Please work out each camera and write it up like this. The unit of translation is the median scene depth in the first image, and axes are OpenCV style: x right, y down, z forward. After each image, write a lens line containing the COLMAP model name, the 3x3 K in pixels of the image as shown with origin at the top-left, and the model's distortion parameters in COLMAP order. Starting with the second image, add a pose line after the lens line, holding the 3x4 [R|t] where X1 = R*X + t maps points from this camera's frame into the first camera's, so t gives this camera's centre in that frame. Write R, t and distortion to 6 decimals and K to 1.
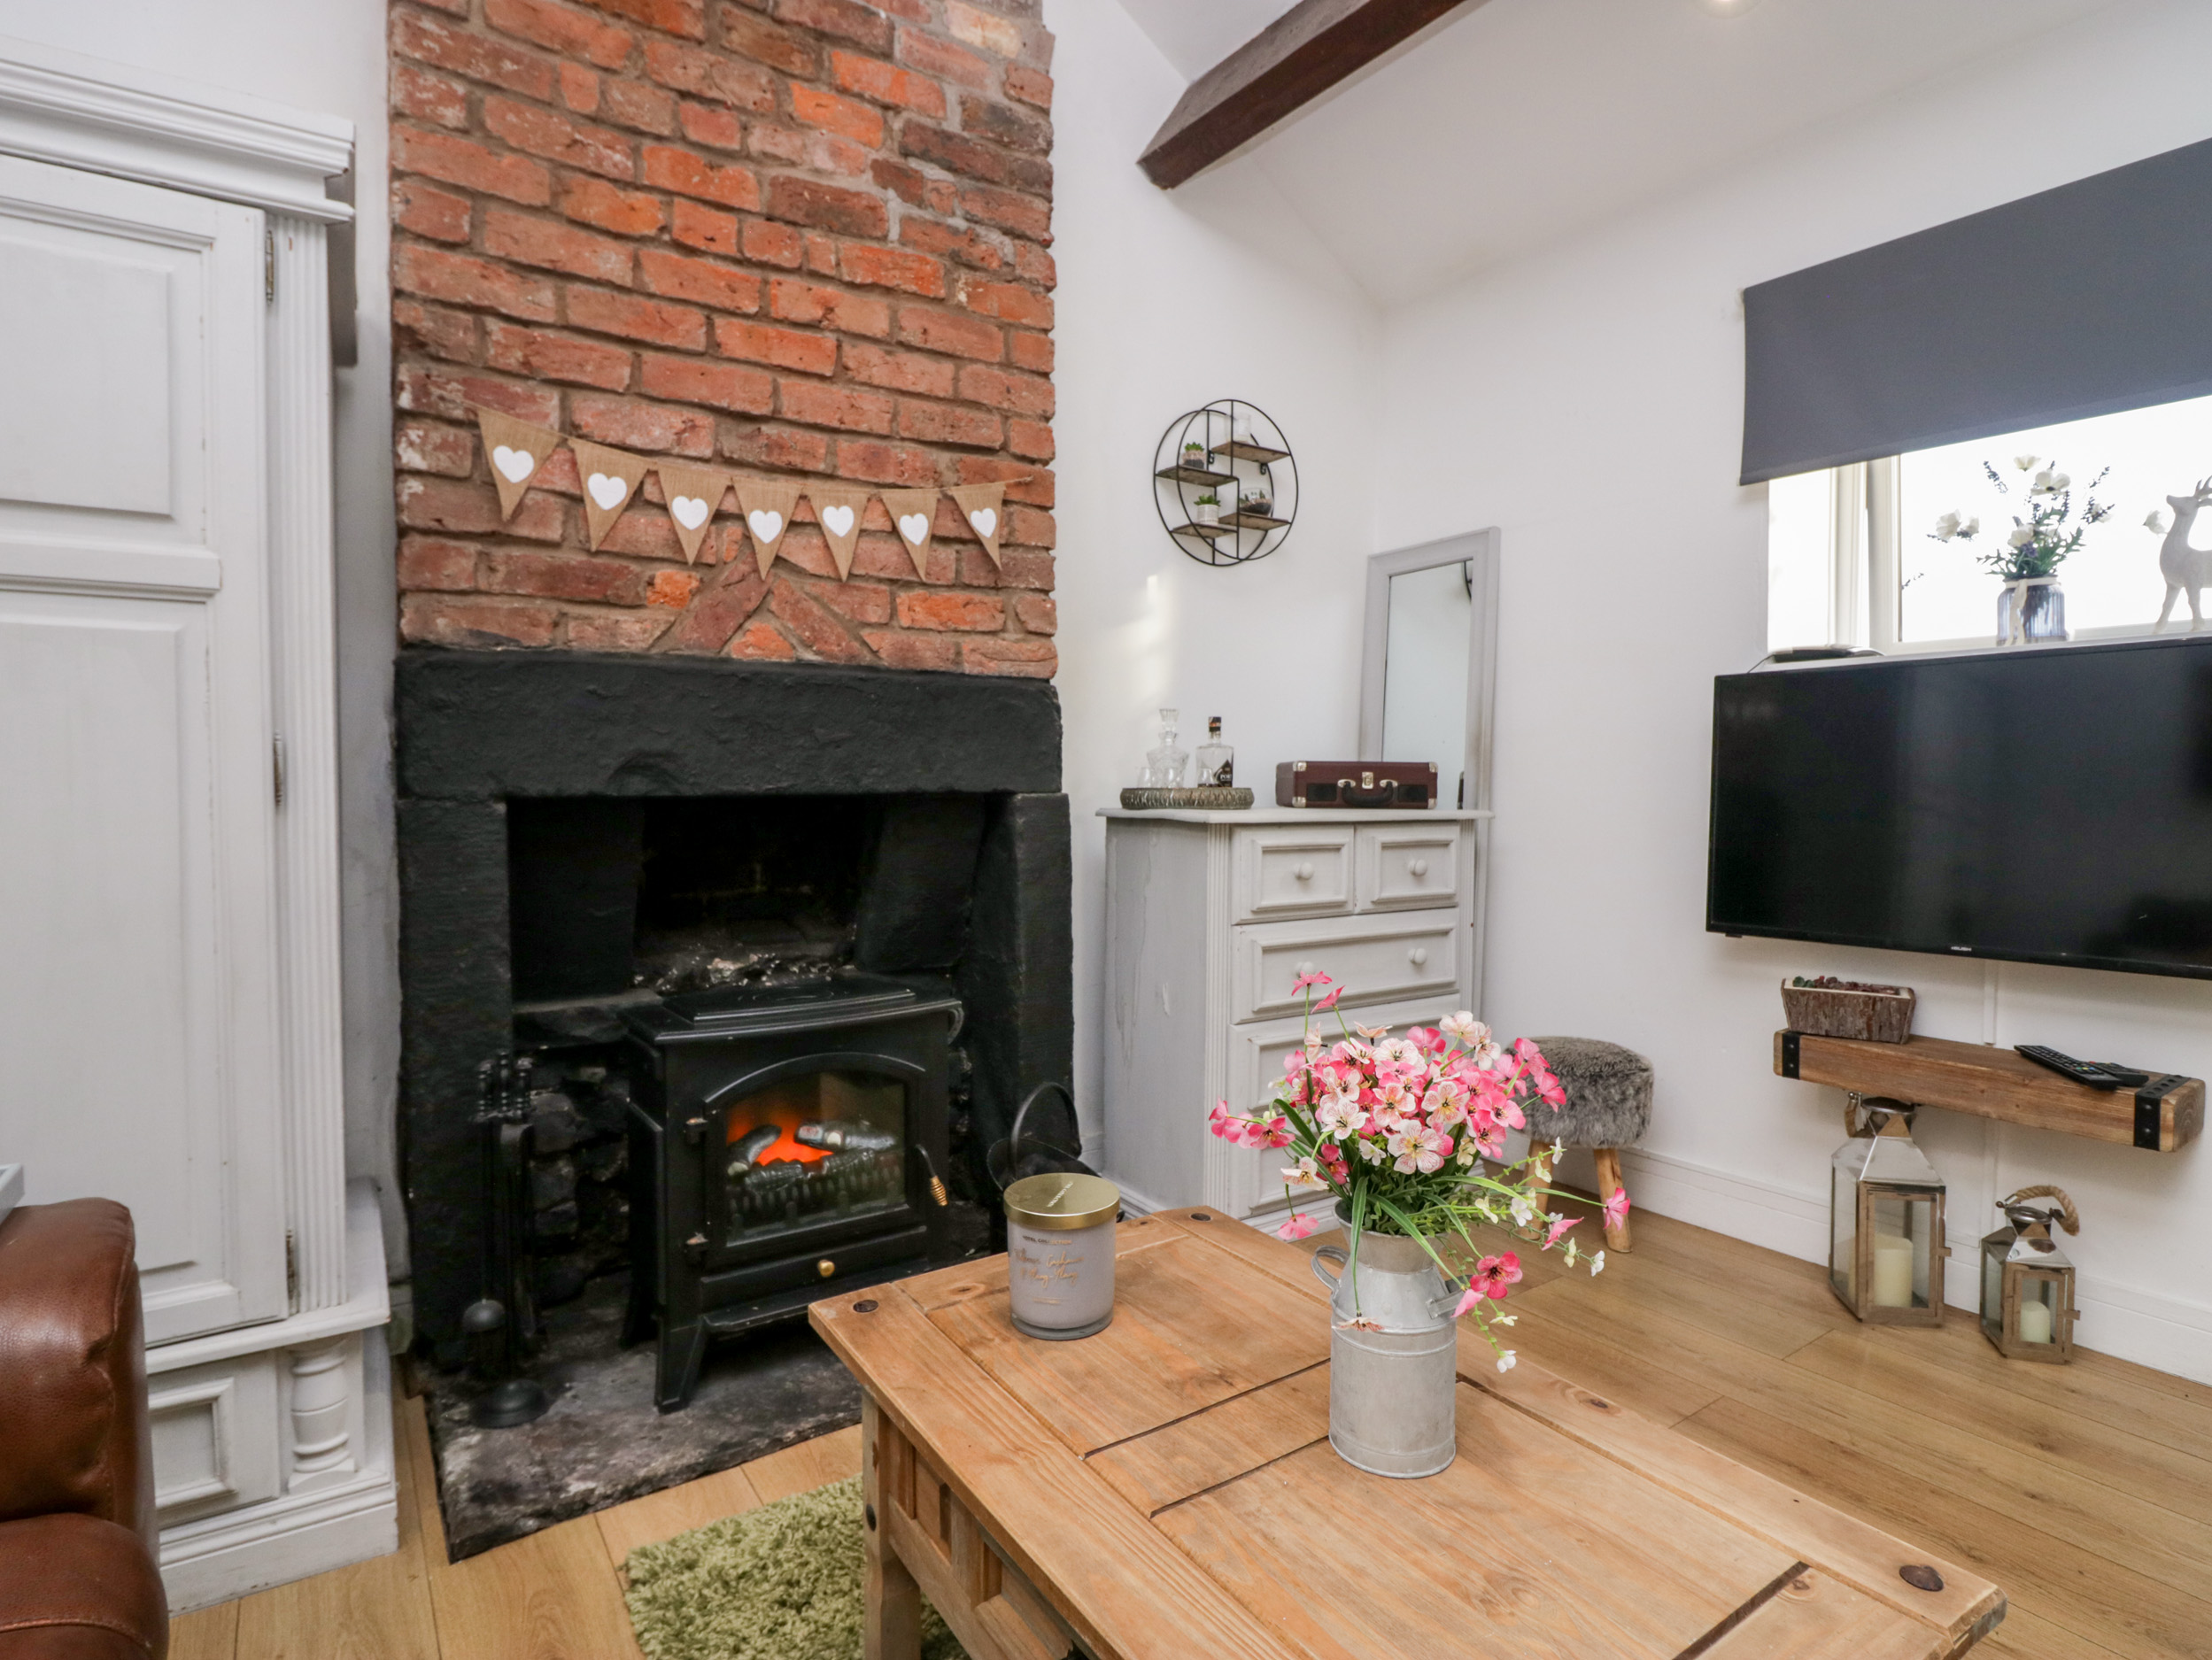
lens RADIAL K [[1156.7, 0, 1109.1], [0, 1156.7, 810.2], [0, 0, 1]] dist [-0.002994, -0.011023]
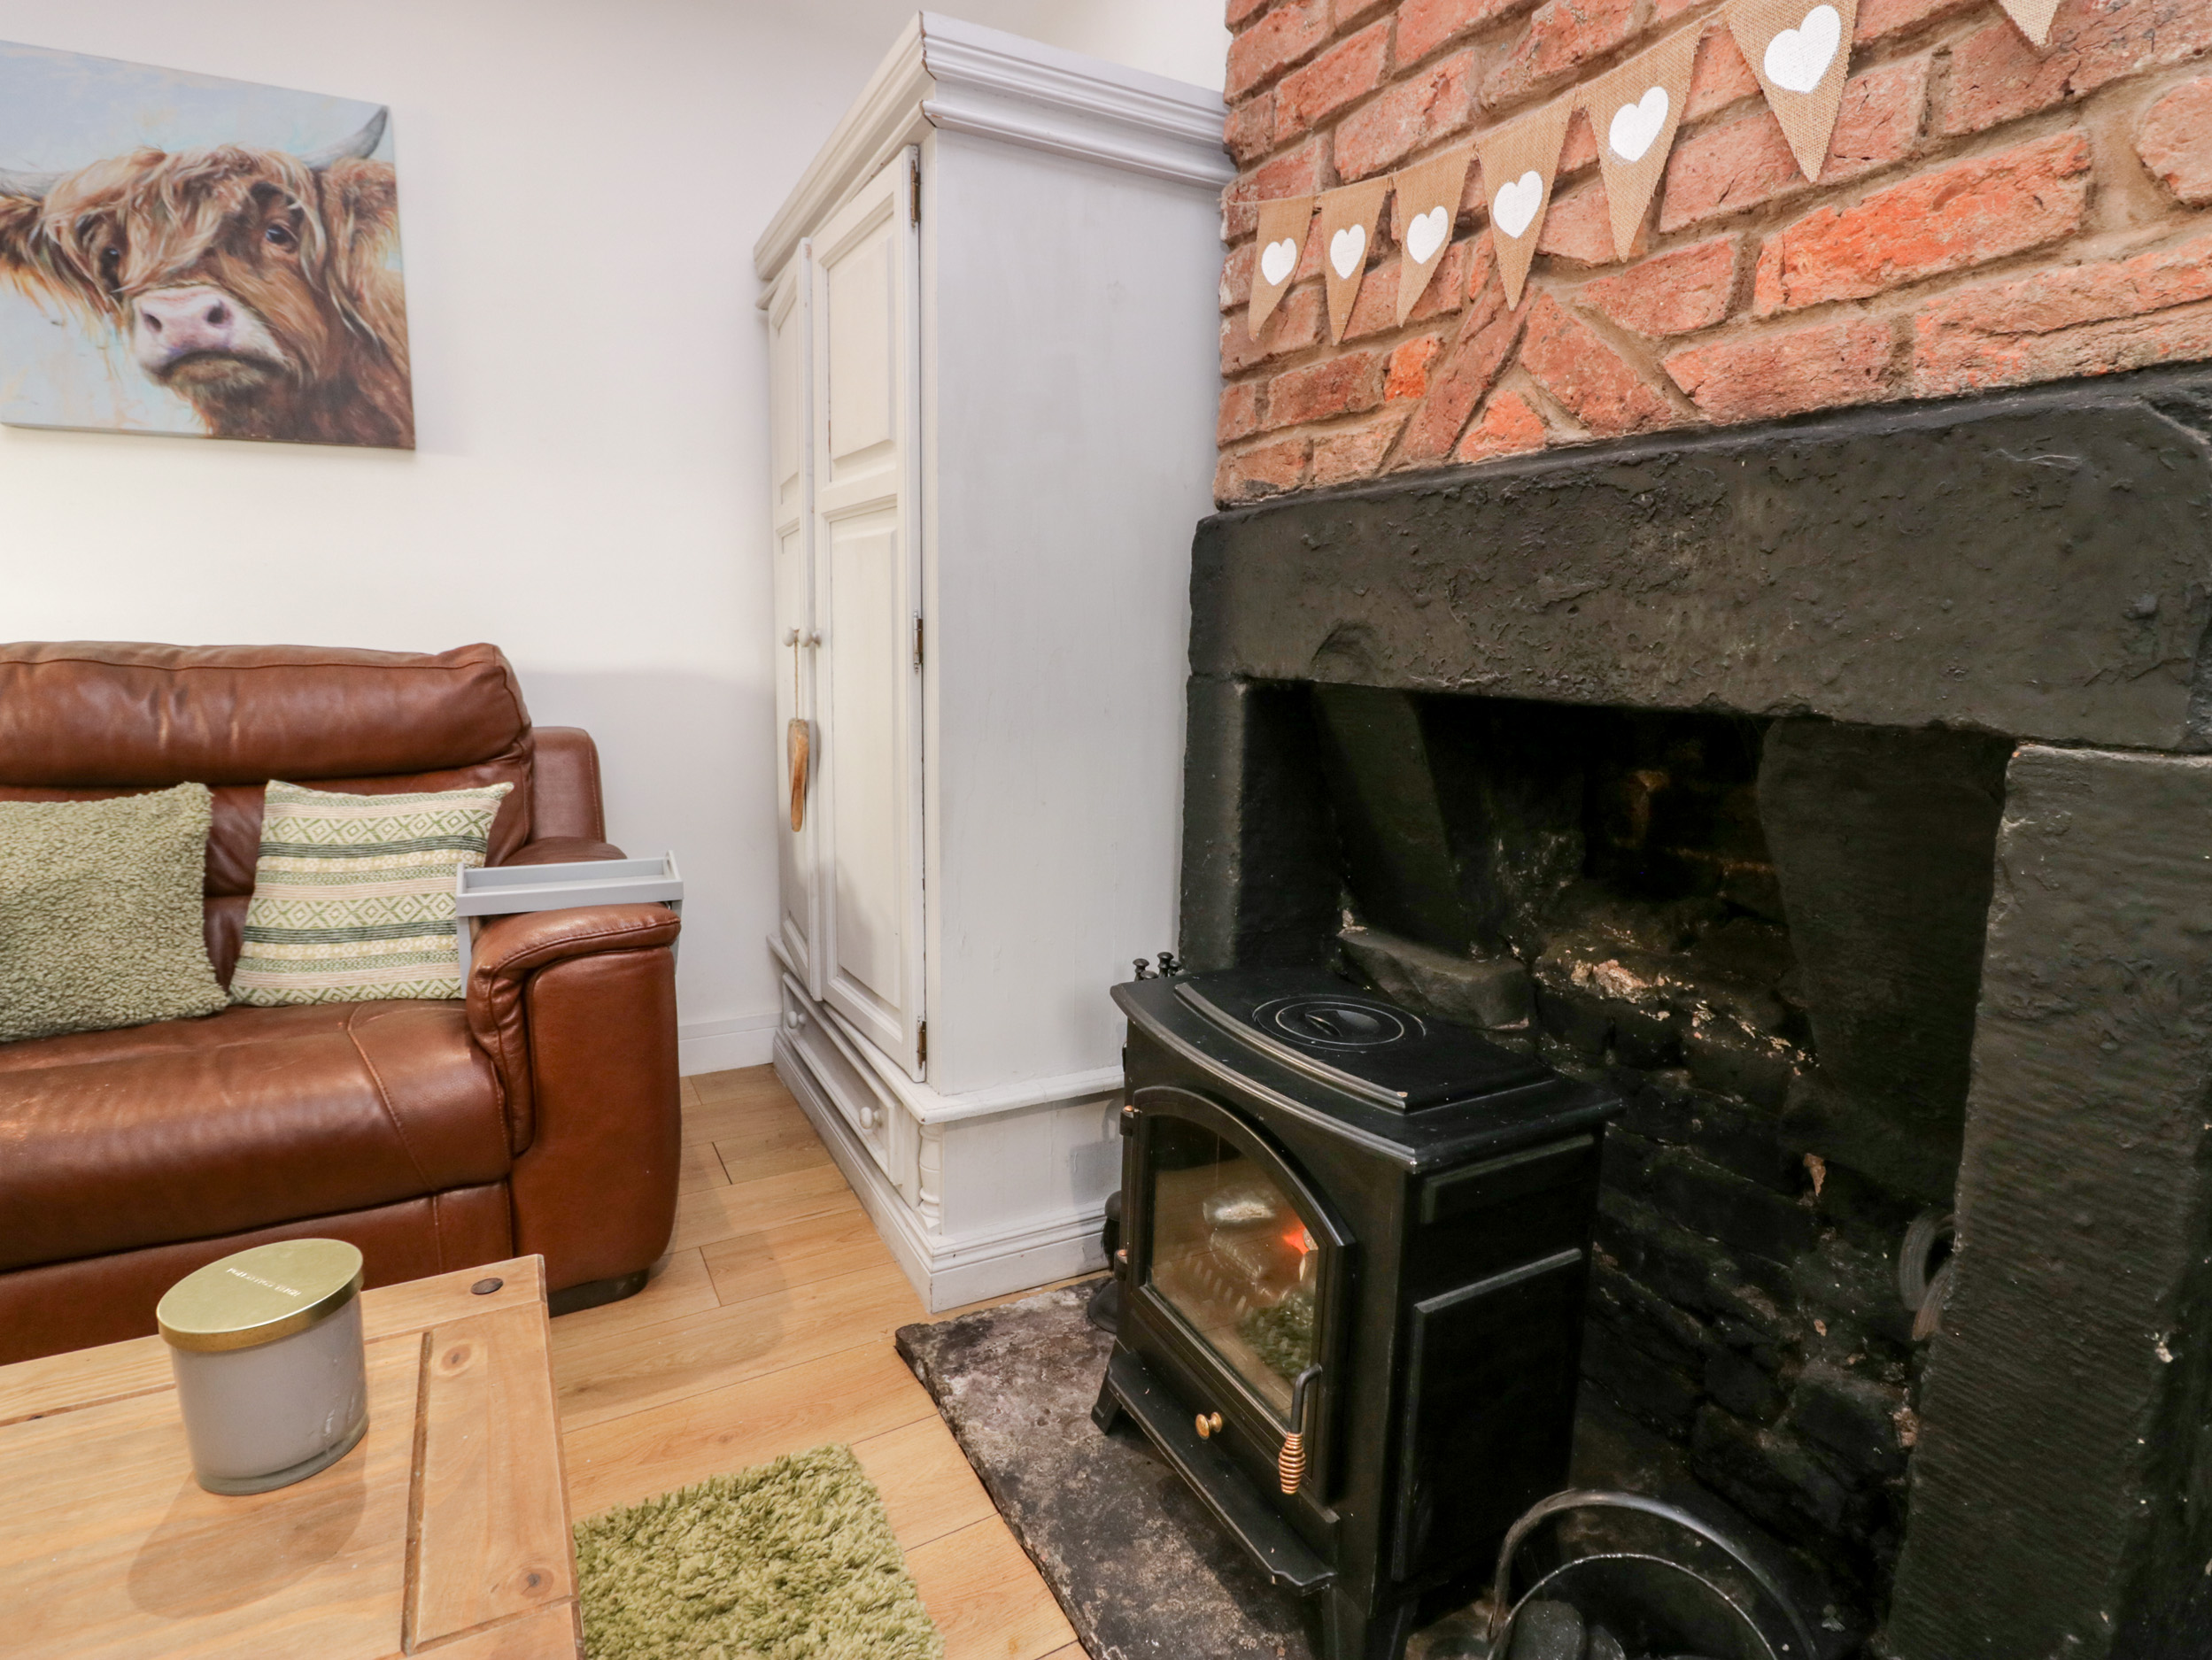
lens RADIAL K [[1156.7, 0, 1111.3], [0, 1156.7, 803.9], [0, 0, 1]] dist [-0.002994, -0.011023]
pose [[-0.100573, 0.151403, -0.983342, 0.290608], [-0.040353, 0.986920, 0.156081, -0.040477], [0.994111, 0.055378, -0.093148, 0.828299]]
